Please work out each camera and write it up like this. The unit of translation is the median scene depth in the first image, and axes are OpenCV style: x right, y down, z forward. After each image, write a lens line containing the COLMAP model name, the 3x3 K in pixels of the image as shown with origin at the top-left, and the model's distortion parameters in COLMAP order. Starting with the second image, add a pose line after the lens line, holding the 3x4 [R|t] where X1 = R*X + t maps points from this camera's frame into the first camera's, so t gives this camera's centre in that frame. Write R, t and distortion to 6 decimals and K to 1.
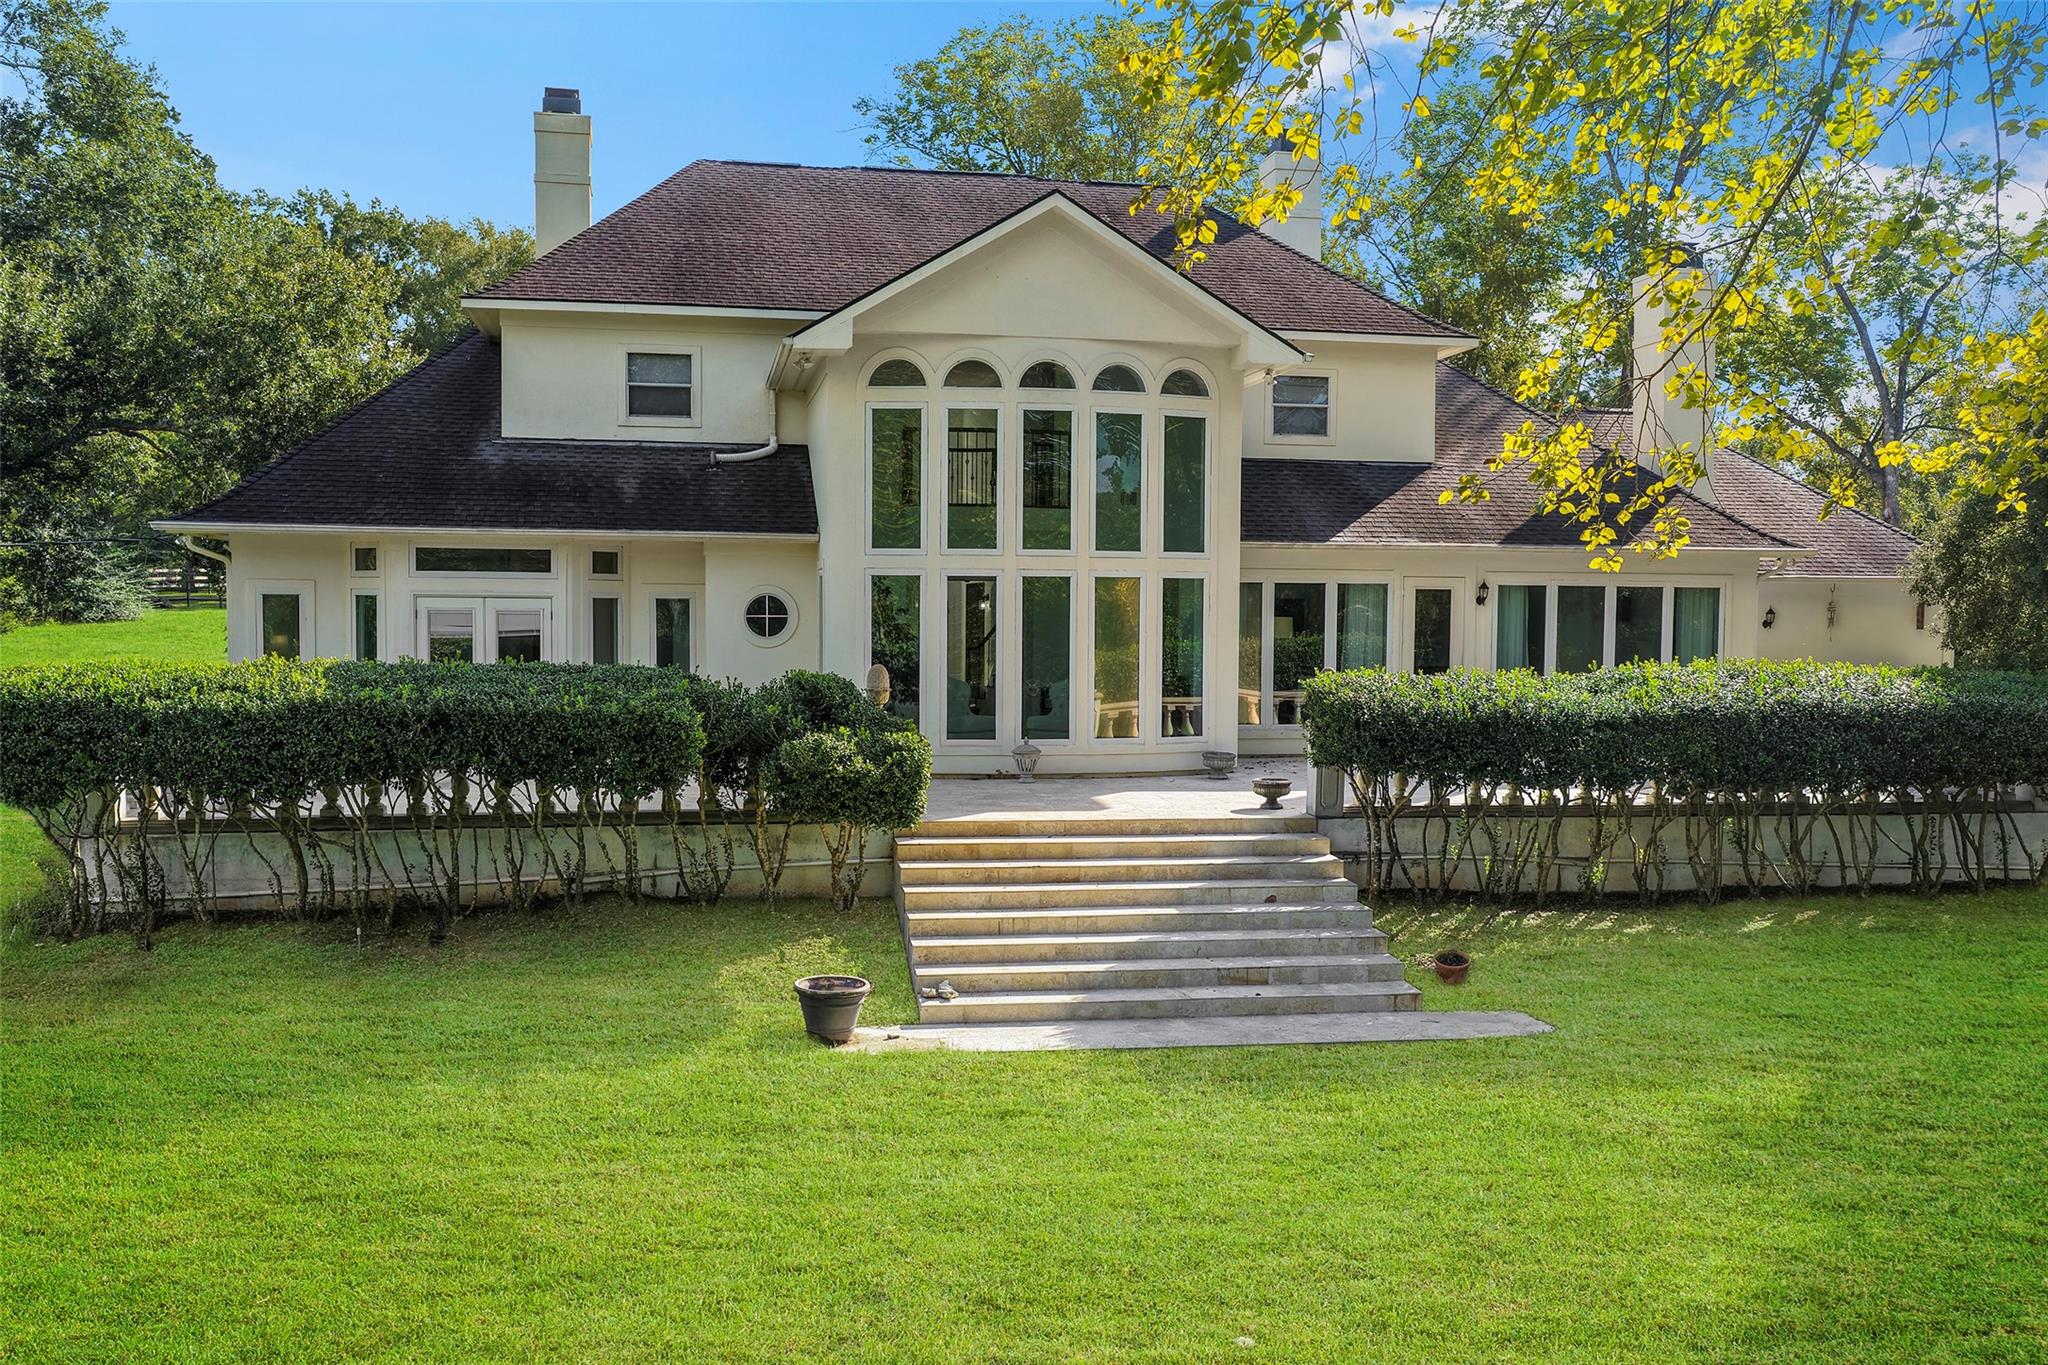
lens RADIAL K [[1690.4, 0, 1033.5], [0, 1690.4, 679.9], [0, 0, 1]] dist [-0.021052, 0.056120]
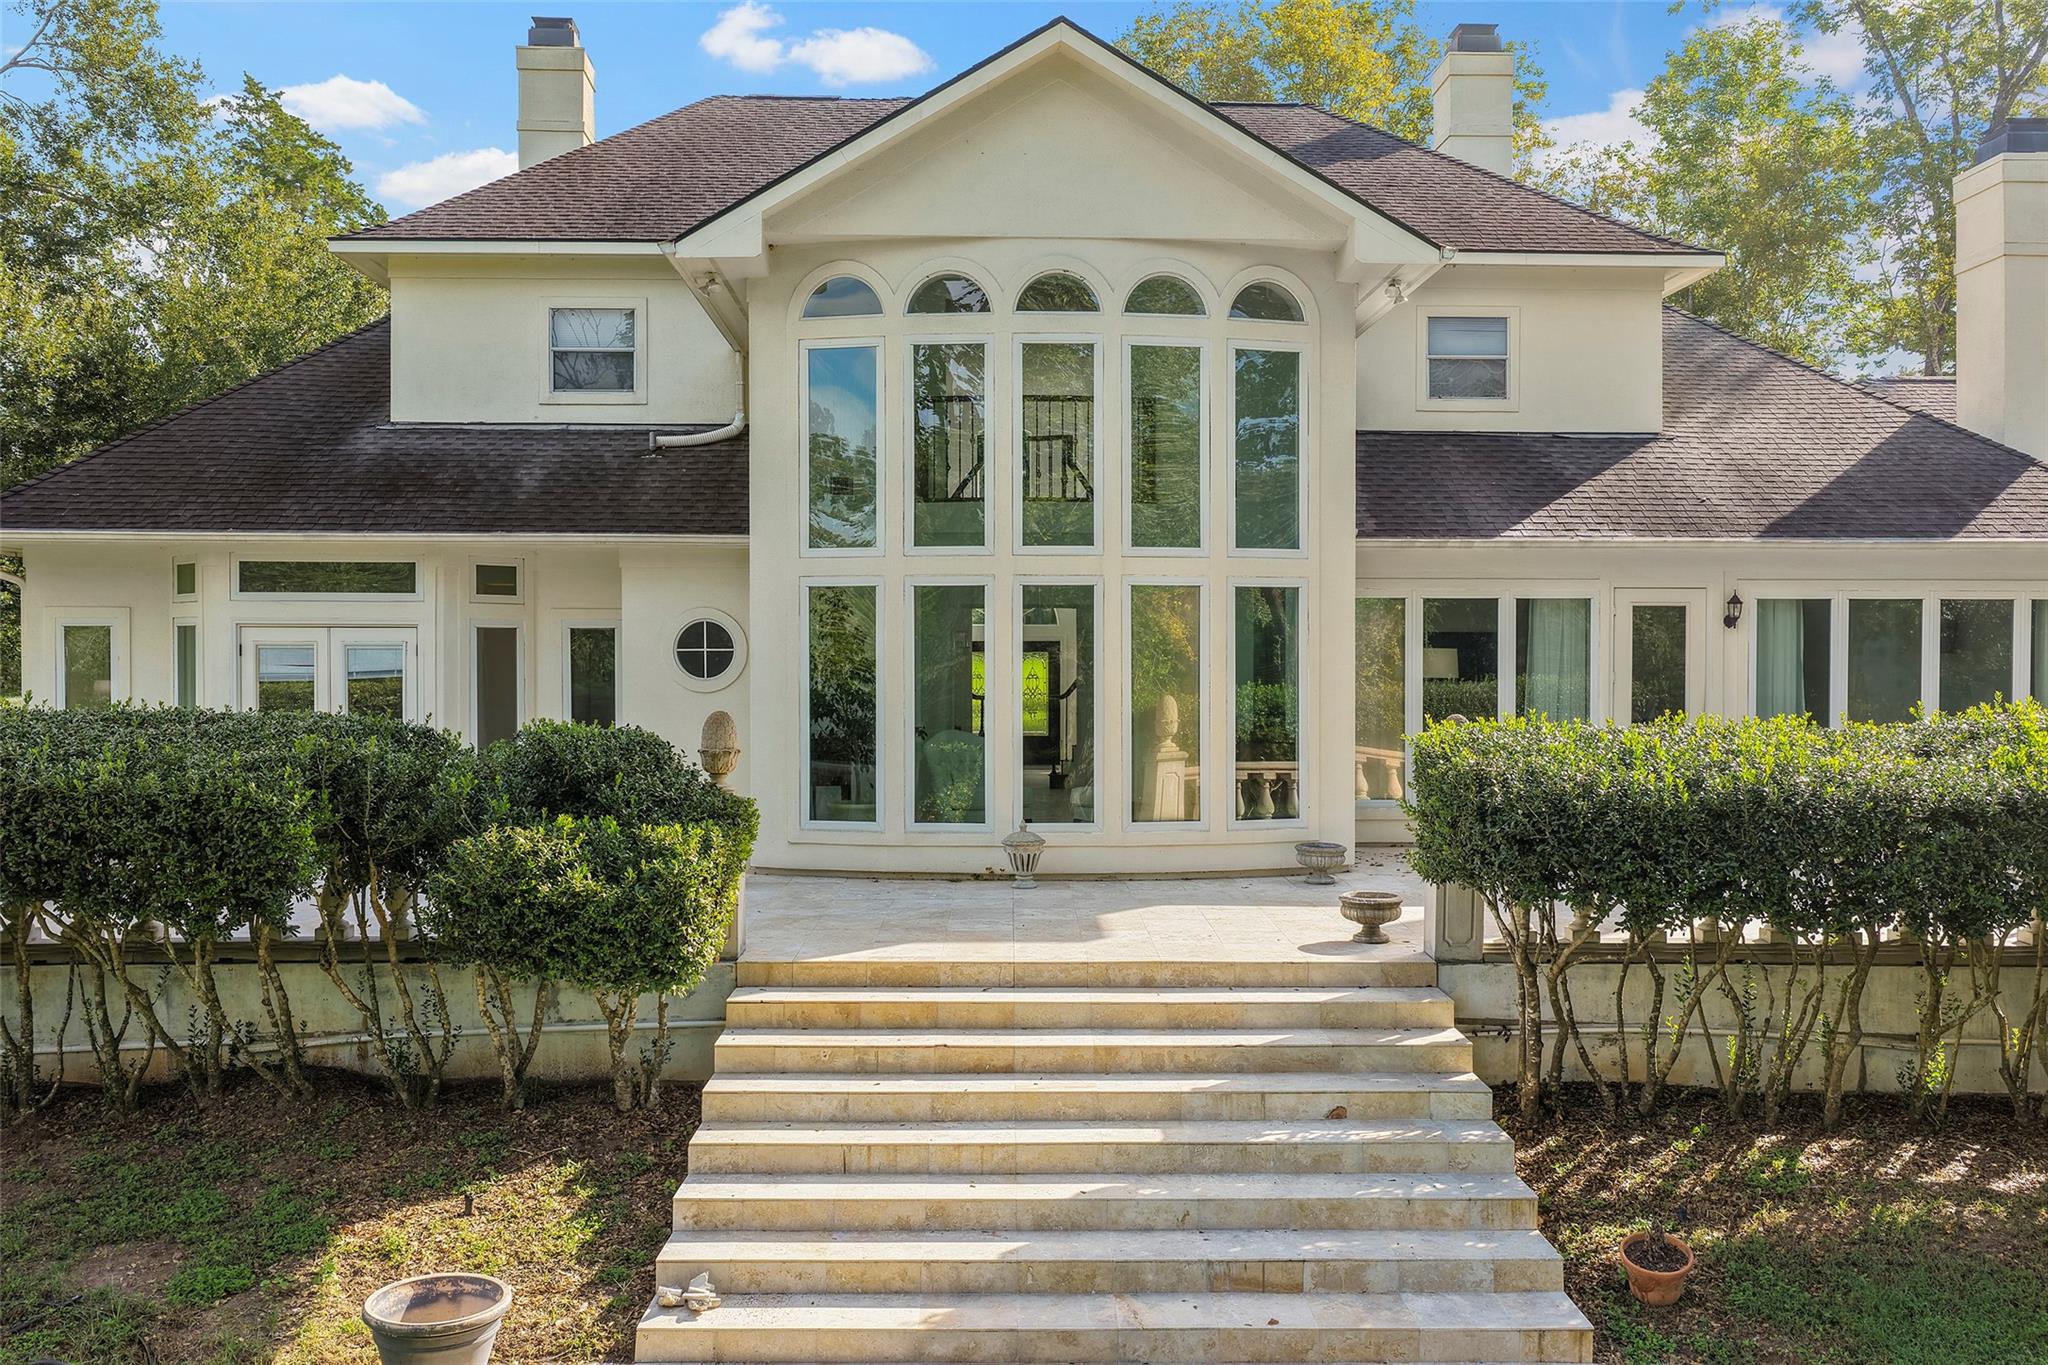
lens RADIAL K [[1690.4, 0, 1033.5], [0, 1690.4, 679.9], [0, 0, 1]] dist [-0.021052, 0.056120]
pose [[0.989144, -0.006287, -0.146816, 0.097716], [0.001142, 0.999383, -0.035104, 0.001204], [0.146946, 0.034555, 0.988541, 0.321908]]
